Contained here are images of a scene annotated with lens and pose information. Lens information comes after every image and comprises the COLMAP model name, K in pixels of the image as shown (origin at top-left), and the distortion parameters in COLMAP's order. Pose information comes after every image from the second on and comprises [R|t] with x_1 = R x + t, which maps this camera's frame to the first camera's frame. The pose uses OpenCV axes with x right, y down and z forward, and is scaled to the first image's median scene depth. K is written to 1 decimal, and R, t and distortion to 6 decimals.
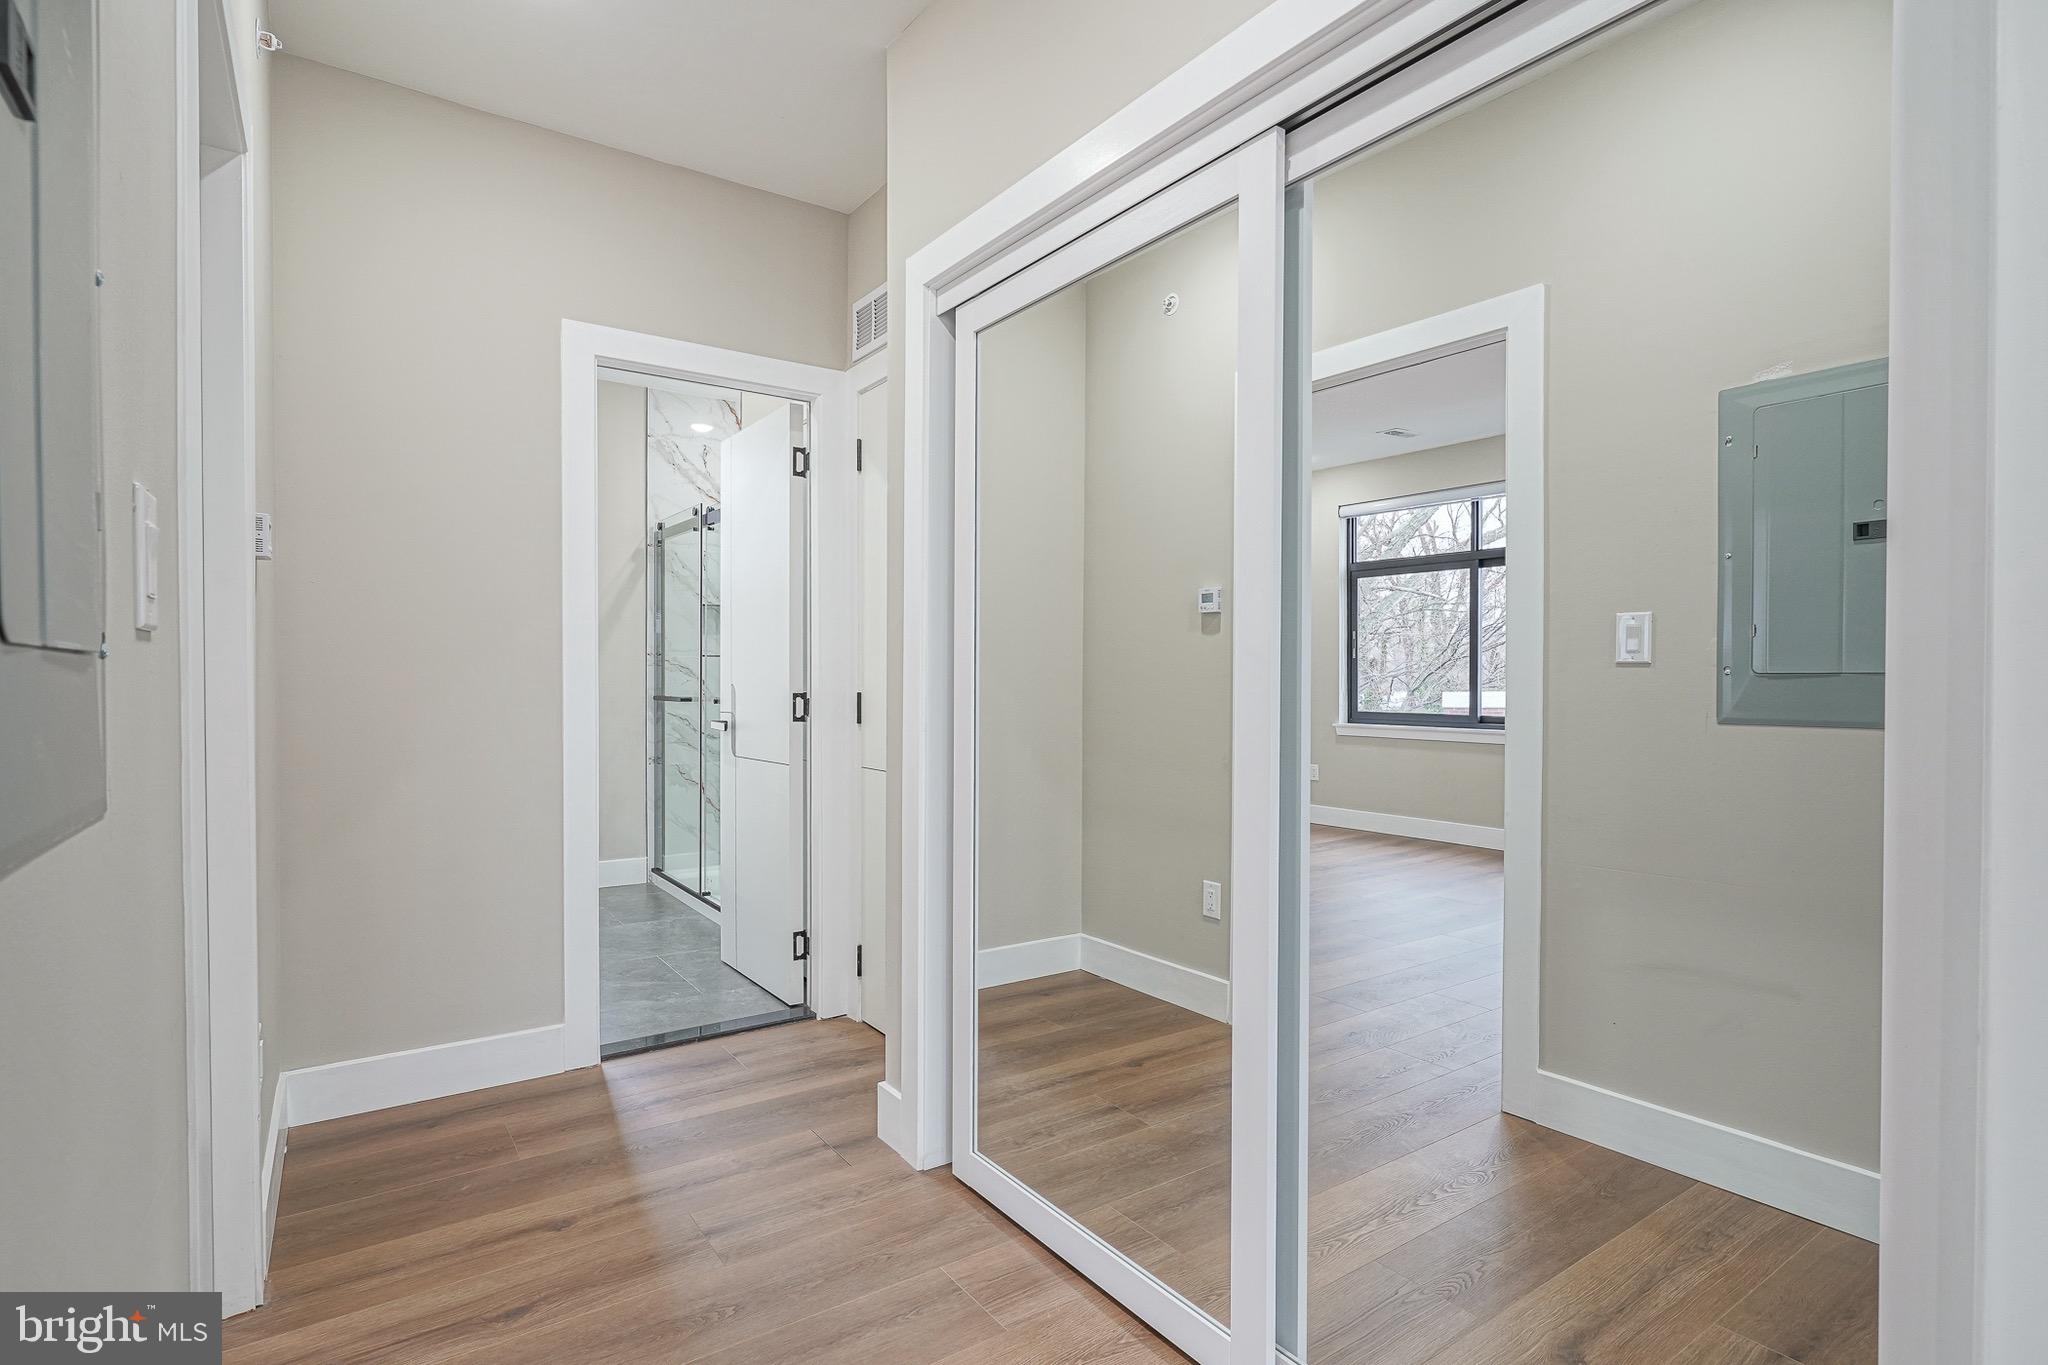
lens RADIAL K [[1011.5, 0, 1020.3], [0, 1011.5, 683.1], [0, 0, 1]] dist [-0.001197, 0.002519]
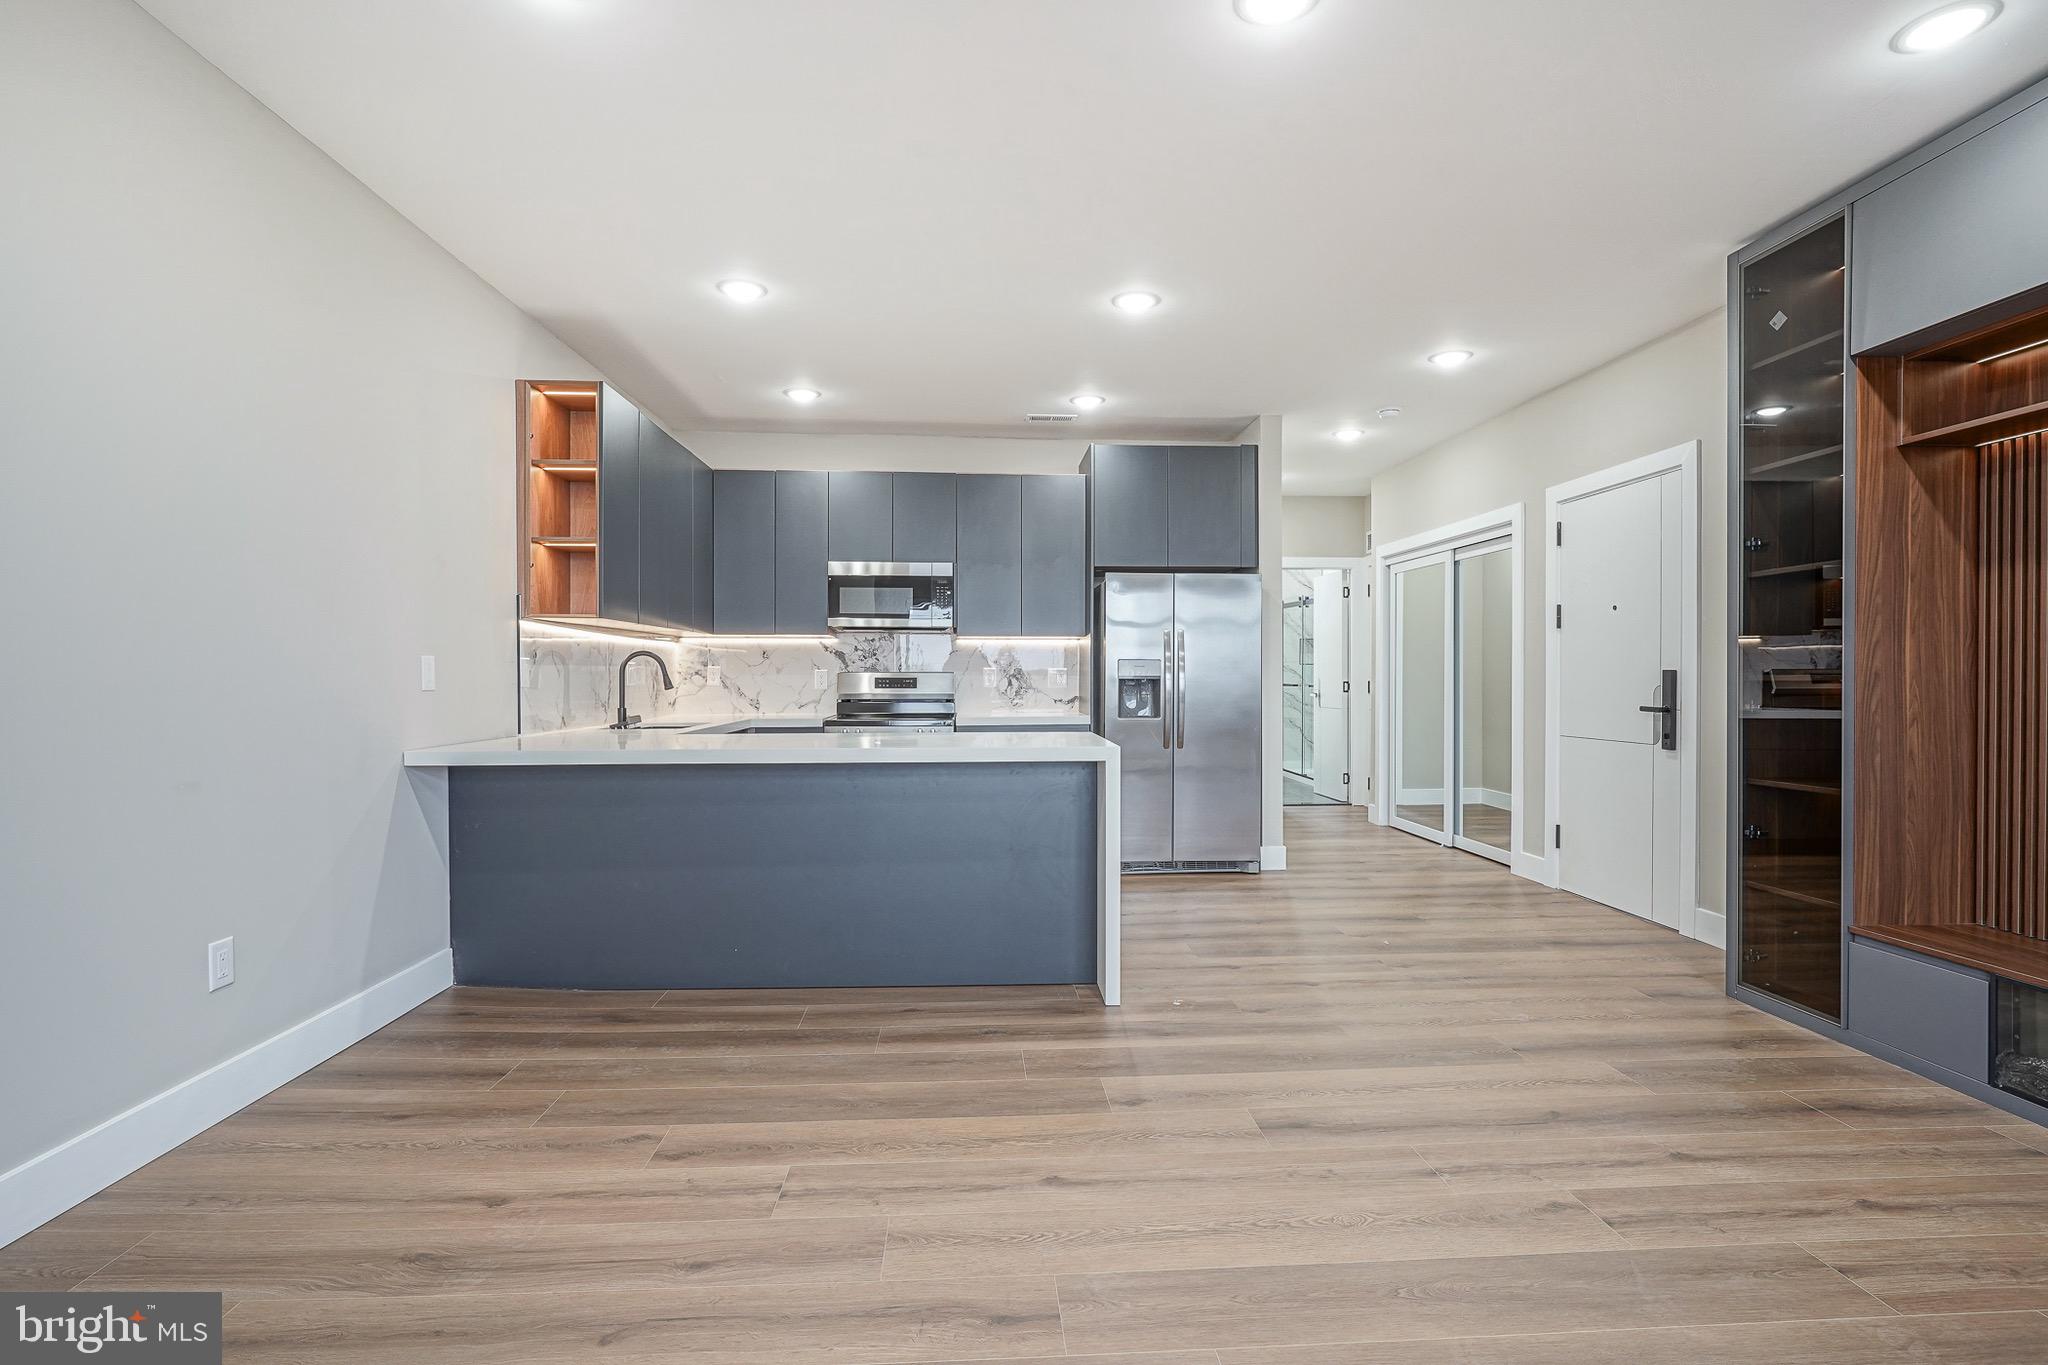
lens RADIAL K [[1011.5, 0, 1021.3], [0, 1011.5, 678.8], [0, 0, 1]] dist [-0.001197, 0.002519]
pose [[0.852521, 0.000328, -0.522692, 0.265362], [-0.000147, 1.000000, 0.000388, 0.001099], [0.522692, -0.000253, 0.852521, -1.021845]]
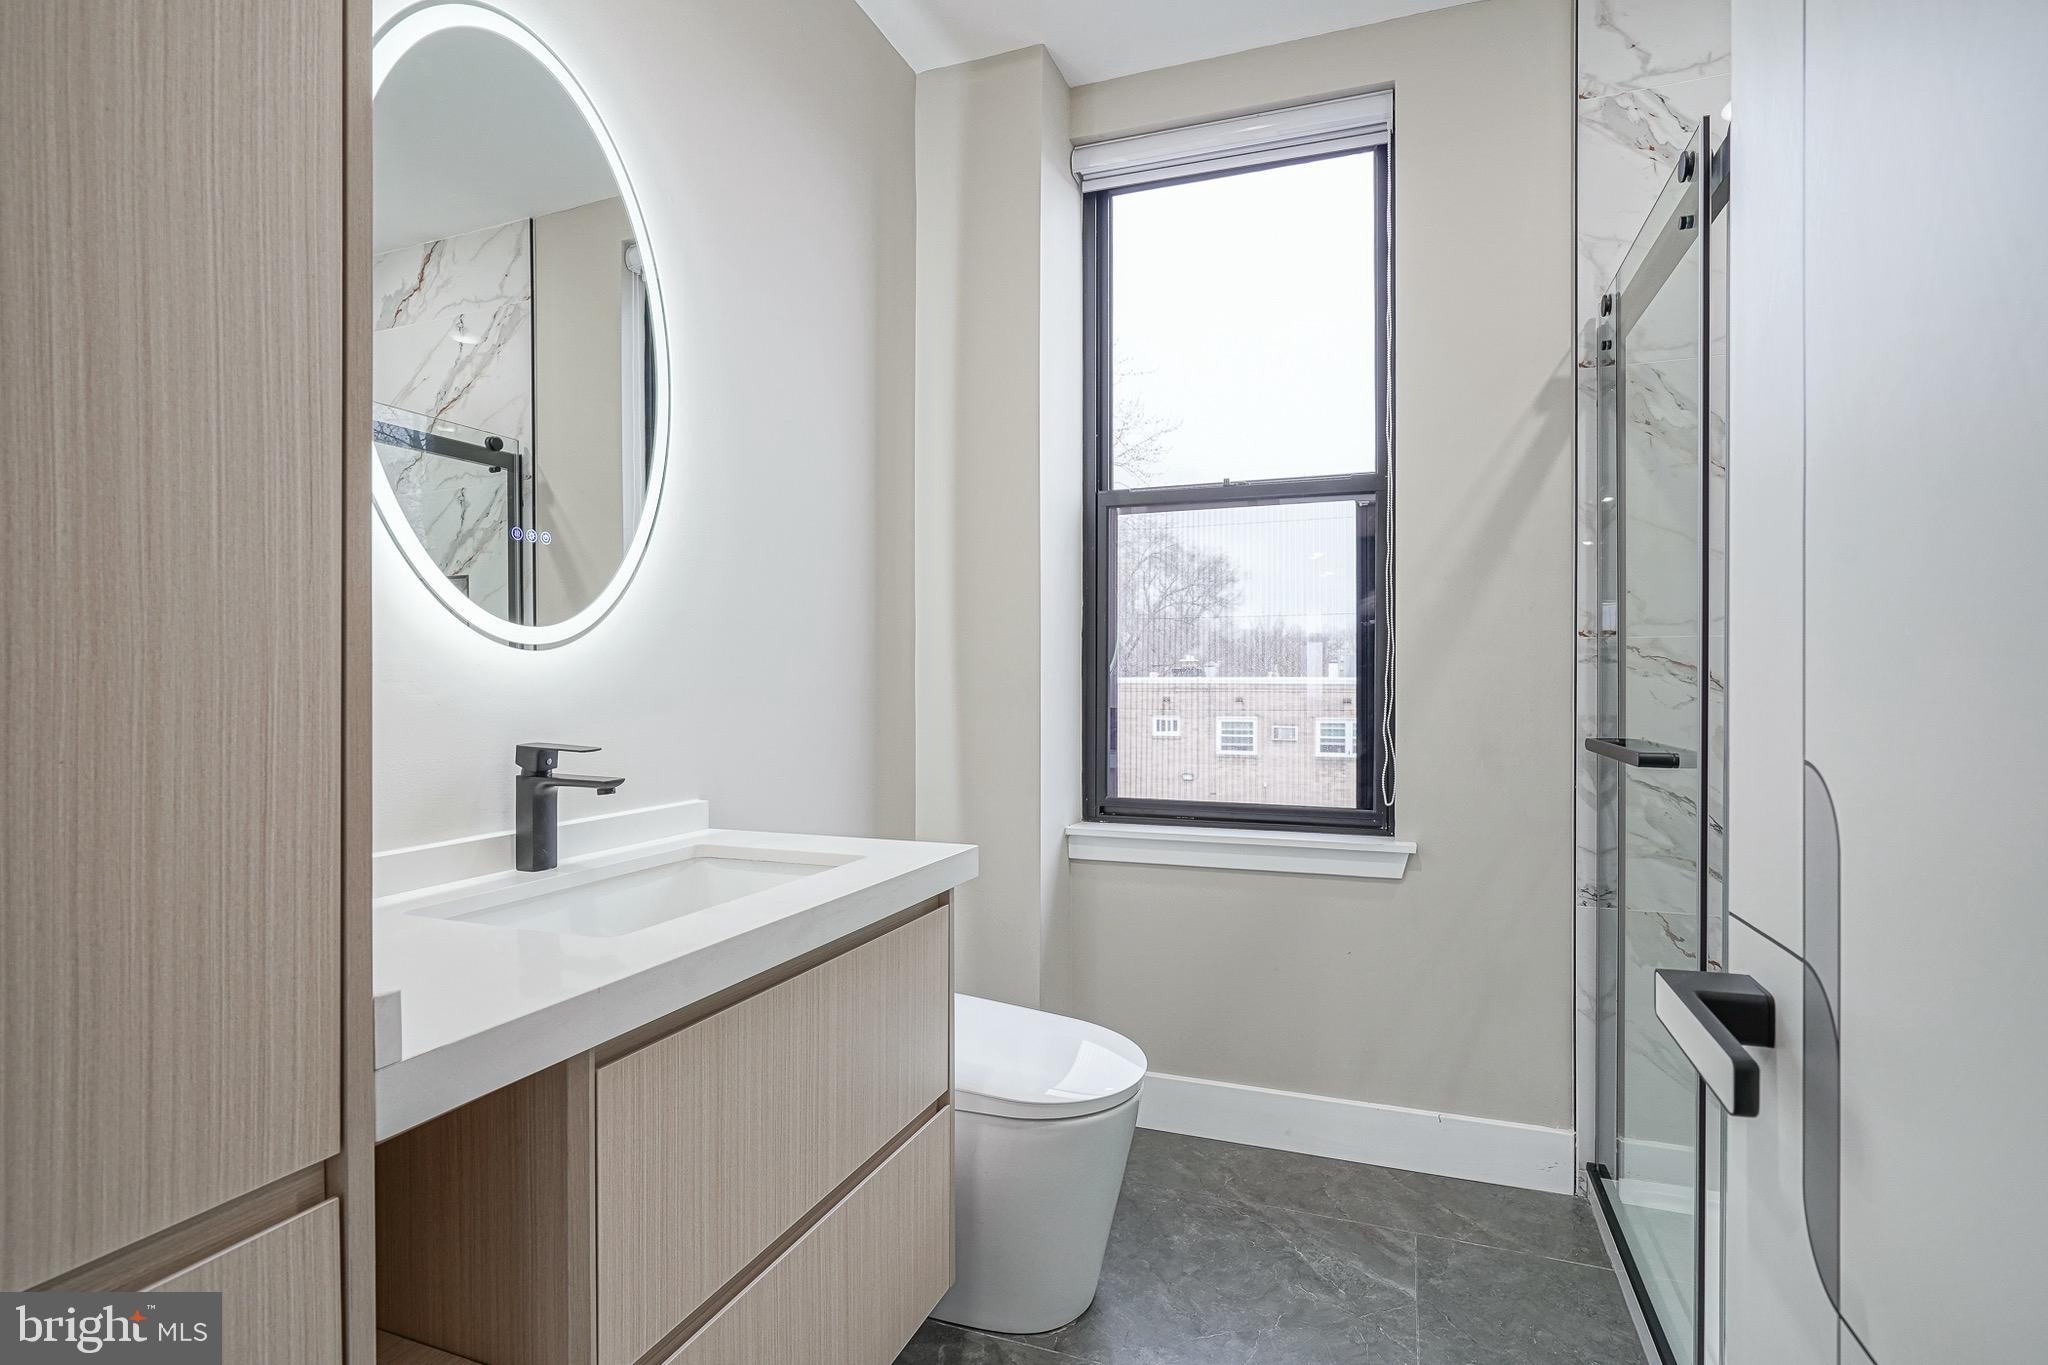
lens RADIAL K [[1011.5, 0, 1024.8], [0, 1011.5, 690.6], [0, 0, 1]] dist [-0.001197, 0.002519]
pose [[0.575064, 0.000404, -0.818109, -0.164085], [-0.000432, 1.000000, 0.000190, -0.005599], [0.818108, 0.000244, 0.575064, 0.585133]]
